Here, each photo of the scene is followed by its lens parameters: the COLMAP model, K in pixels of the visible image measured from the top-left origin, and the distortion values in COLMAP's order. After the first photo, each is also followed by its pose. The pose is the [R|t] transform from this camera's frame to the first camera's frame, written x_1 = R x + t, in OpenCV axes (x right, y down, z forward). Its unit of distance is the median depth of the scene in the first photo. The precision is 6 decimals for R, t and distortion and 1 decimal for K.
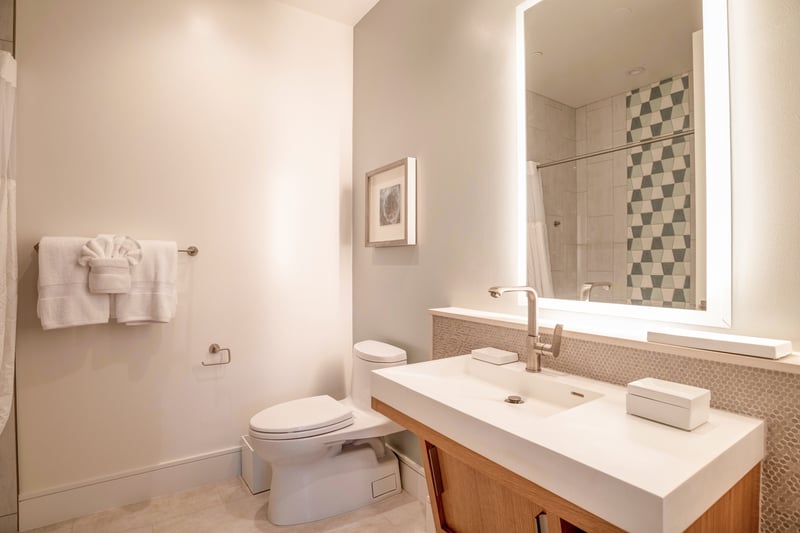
lens RADIAL K [[408.0, 0, 400.0], [0, 408.0, 266.3], [0, 0, 1]] dist [-0.051545, 0.010667]
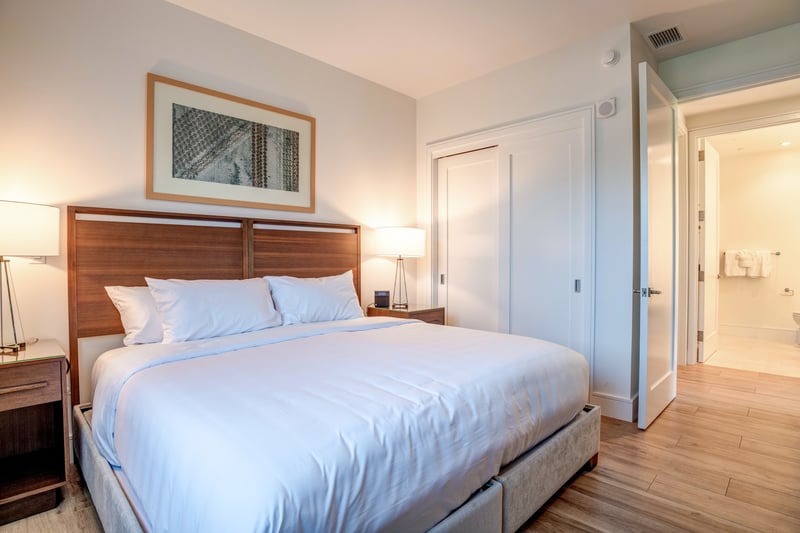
lens RADIAL K [[408.0, 0, 400.5], [0, 408.0, 262.6], [0, 0, 1]] dist [-0.051545, 0.010667]
pose [[0.188113, 0.017653, -0.981989, 1.981878], [0.001407, 0.999833, 0.018243, -0.033464], [0.982146, -0.004814, 0.188057, -2.476297]]
